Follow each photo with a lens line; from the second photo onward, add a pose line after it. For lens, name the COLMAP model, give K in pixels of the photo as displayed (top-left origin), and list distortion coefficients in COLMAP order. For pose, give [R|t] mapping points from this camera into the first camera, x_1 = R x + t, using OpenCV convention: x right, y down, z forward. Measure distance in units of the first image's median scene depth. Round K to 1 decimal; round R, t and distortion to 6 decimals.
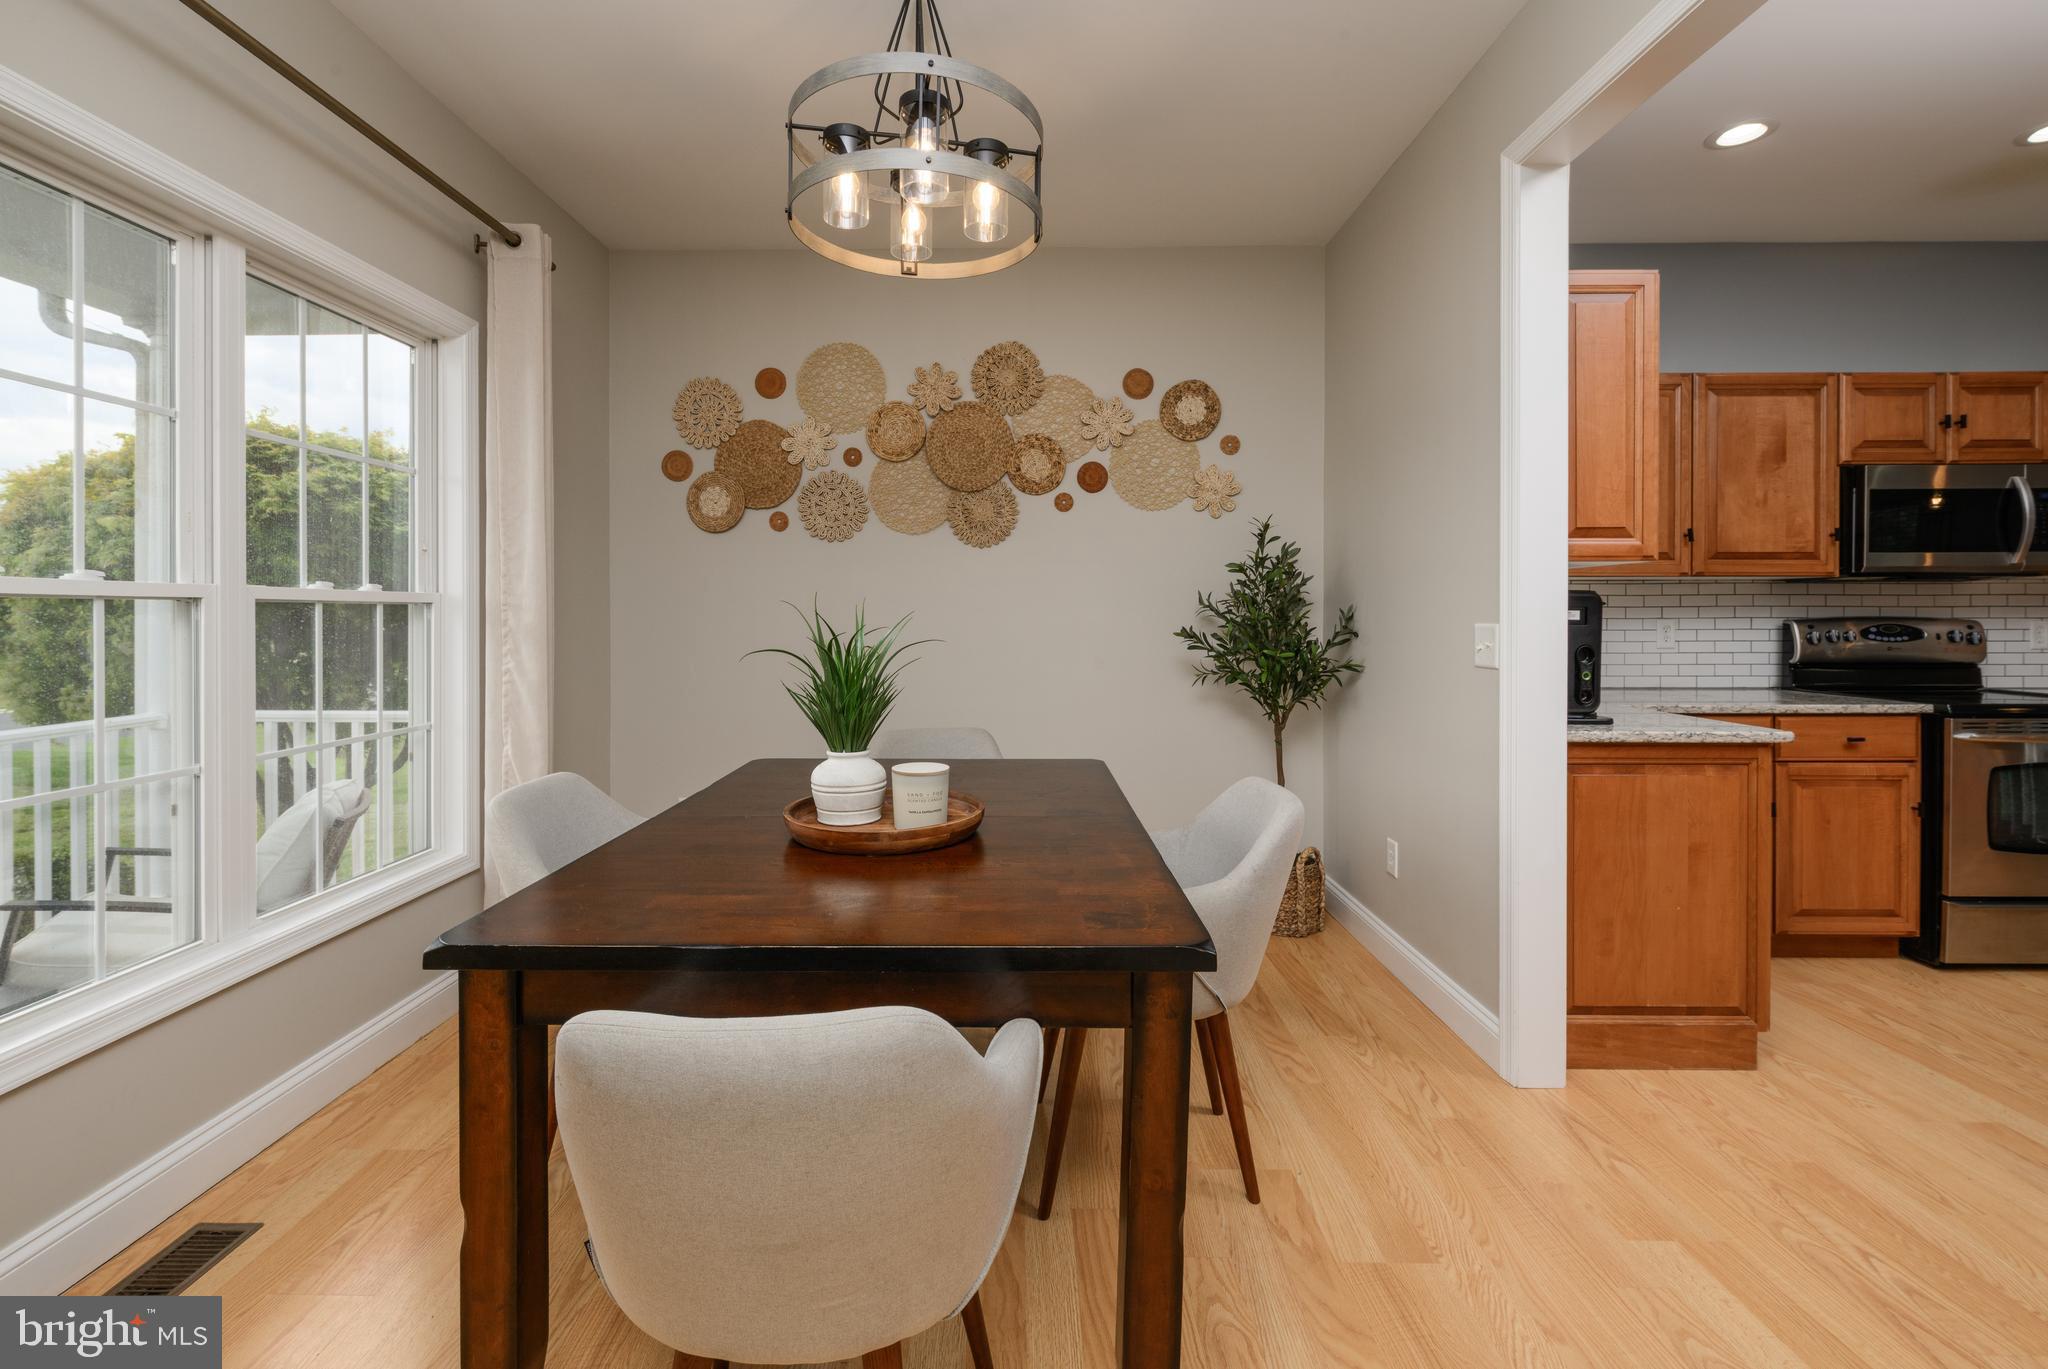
lens RADIAL K [[858.8, 0, 1021.9], [0, 858.8, 611.0], [0, 0, 1]] dist [0.000416, -0.006043]
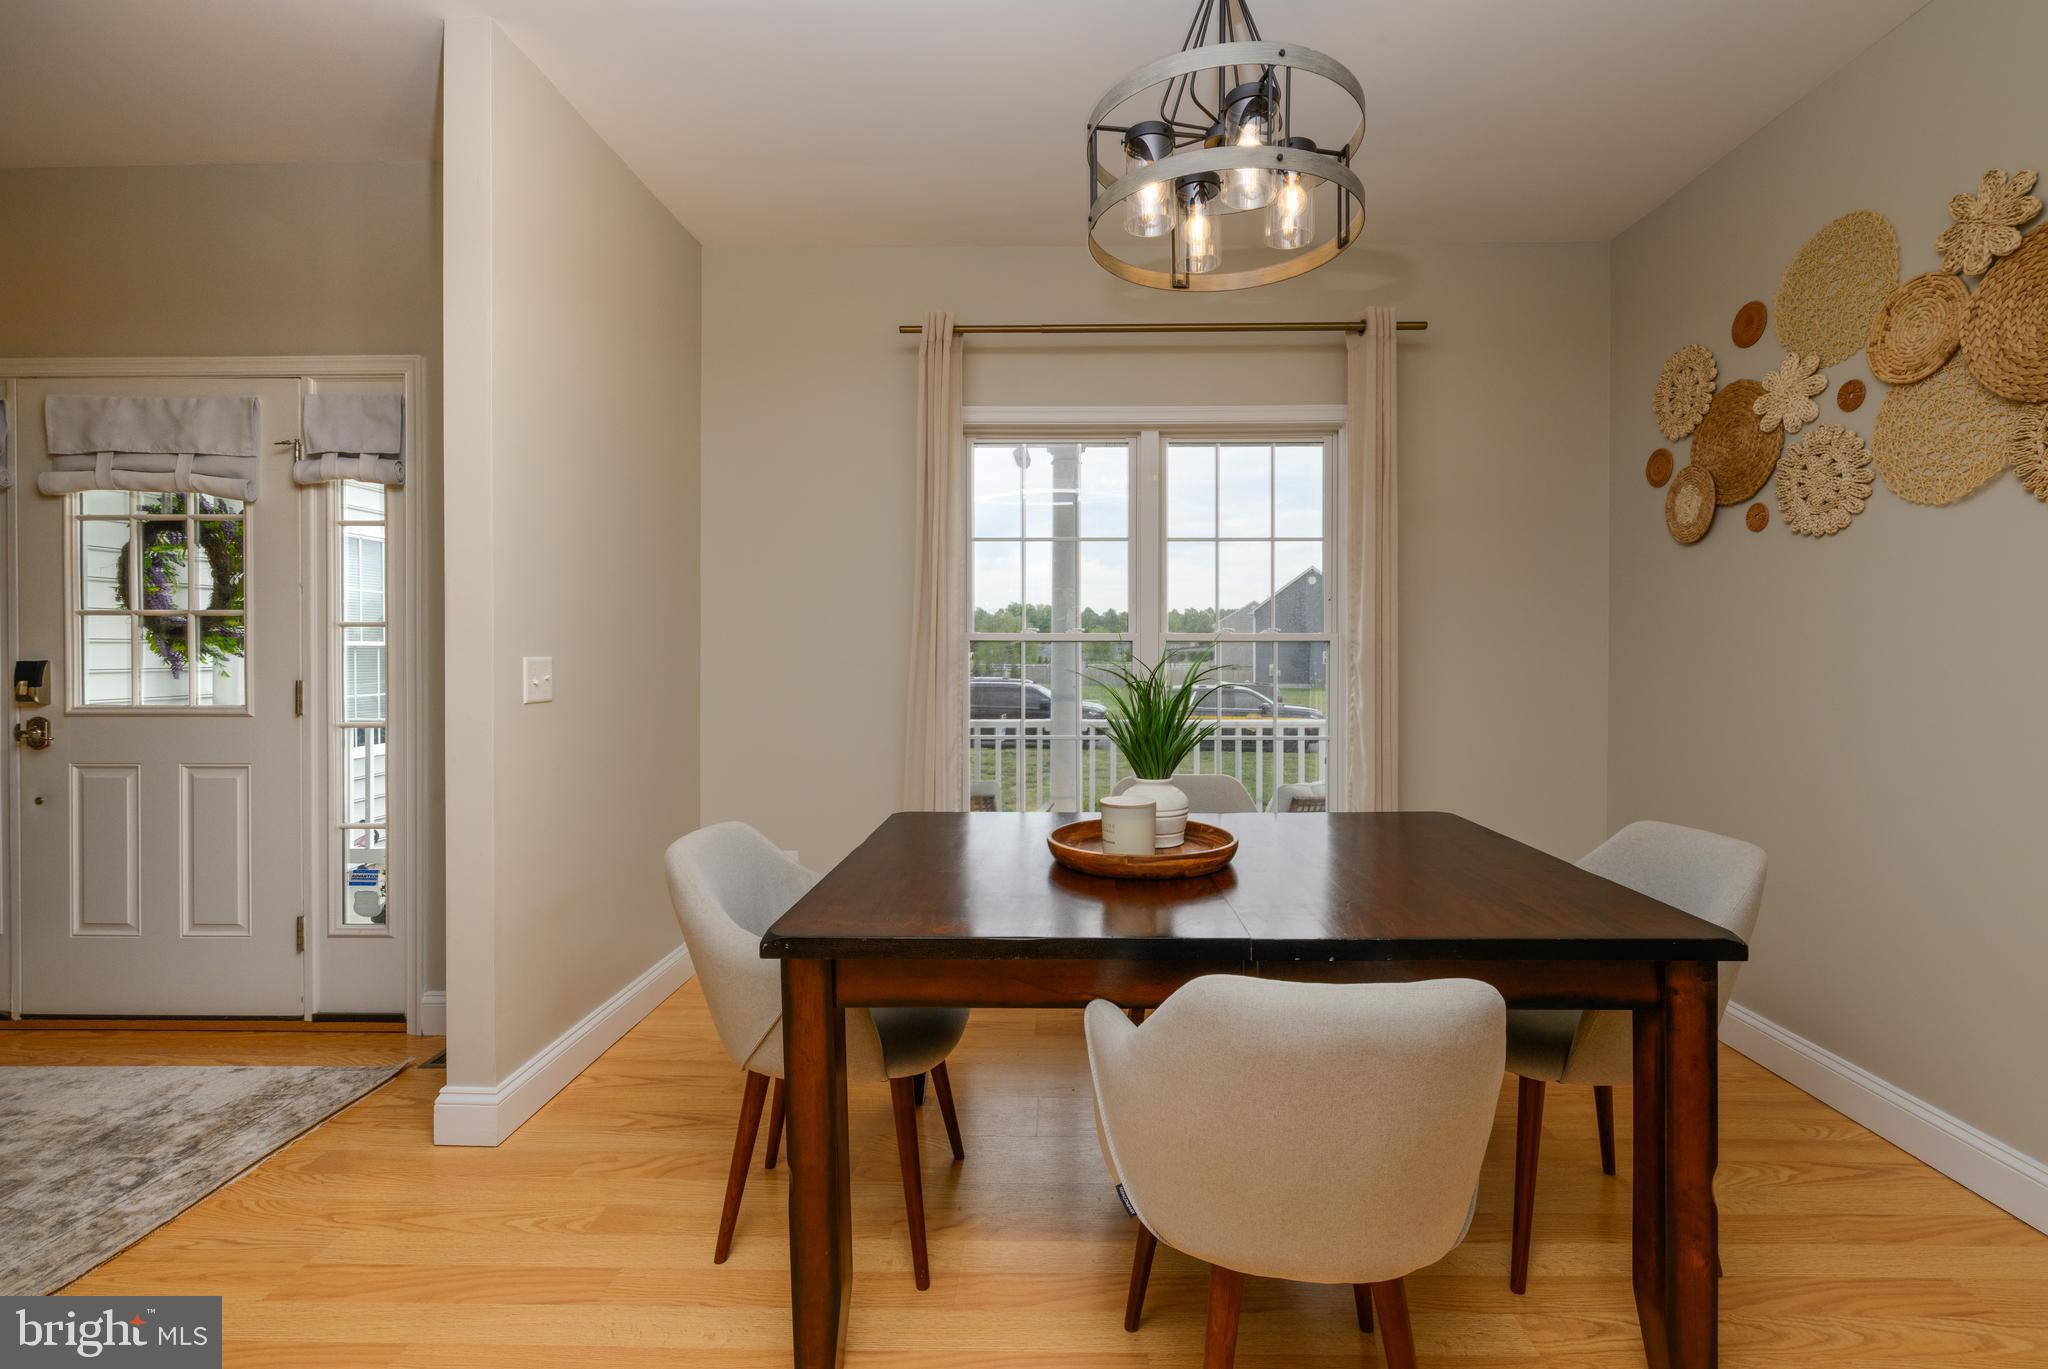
lens RADIAL K [[881.2, 0, 1018.7], [0, 881.2, 644.9], [0, 0, 1]] dist [-0.002252, -0.000236]
pose [[-0.029498, -0.003919, -0.999557, 0.451310], [0.001199, 0.999991, -0.003956, 0.001197], [0.999564, -0.001315, -0.029493, 0.420969]]
